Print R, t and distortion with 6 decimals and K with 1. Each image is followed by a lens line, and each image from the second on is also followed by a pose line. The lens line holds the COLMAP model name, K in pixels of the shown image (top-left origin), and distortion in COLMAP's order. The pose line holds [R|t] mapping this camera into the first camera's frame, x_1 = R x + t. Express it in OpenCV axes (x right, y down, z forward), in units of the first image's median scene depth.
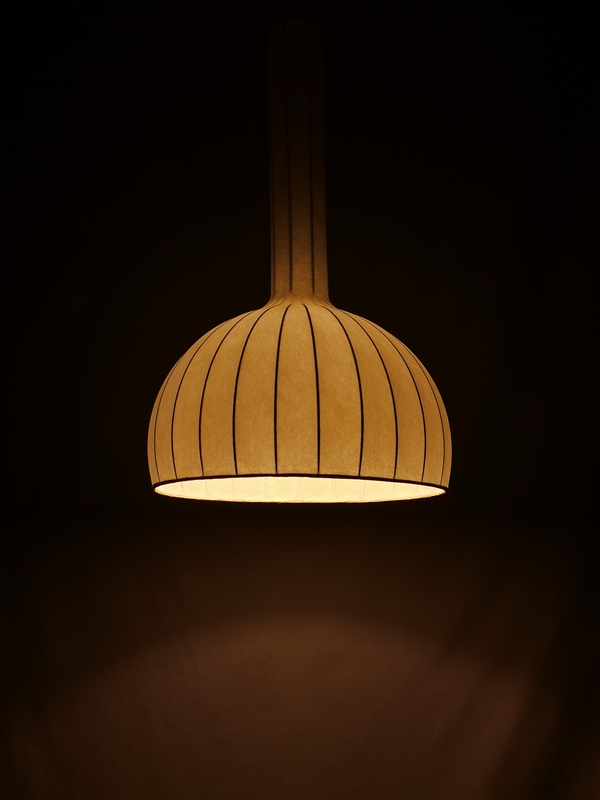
lens RADIAL K [[1060.5, 0, 300.0], [0, 1060.5, 400.0], [0, 0, 1]] dist [0.002577, -0.023044]
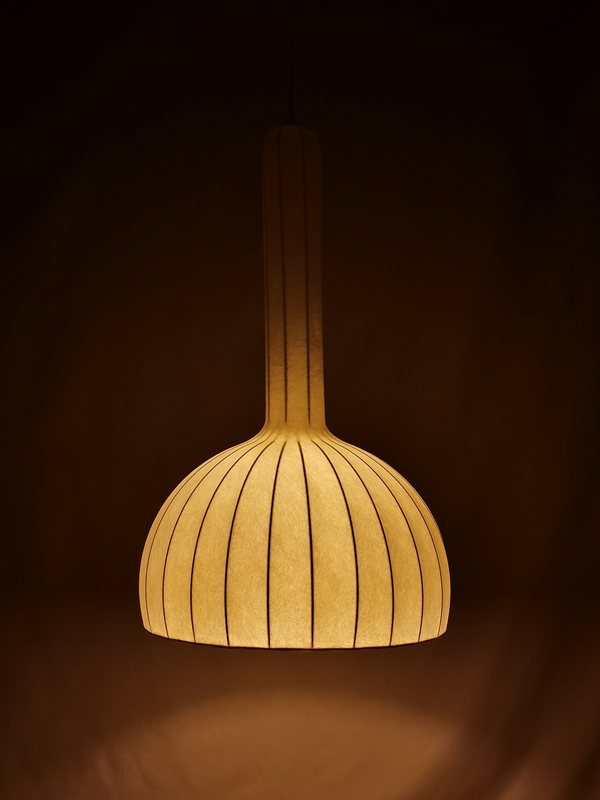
lens RADIAL K [[1060.5, 0, 300.0], [0, 1060.5, 400.0], [0, 0, 1]] dist [0.002577, -0.023044]
pose [[0.999976, 0.001278, -0.006854, 0.012107], [-0.000638, 0.995713, 0.092493, -0.239093], [0.006943, -0.092486, 0.995690, 0.046280]]
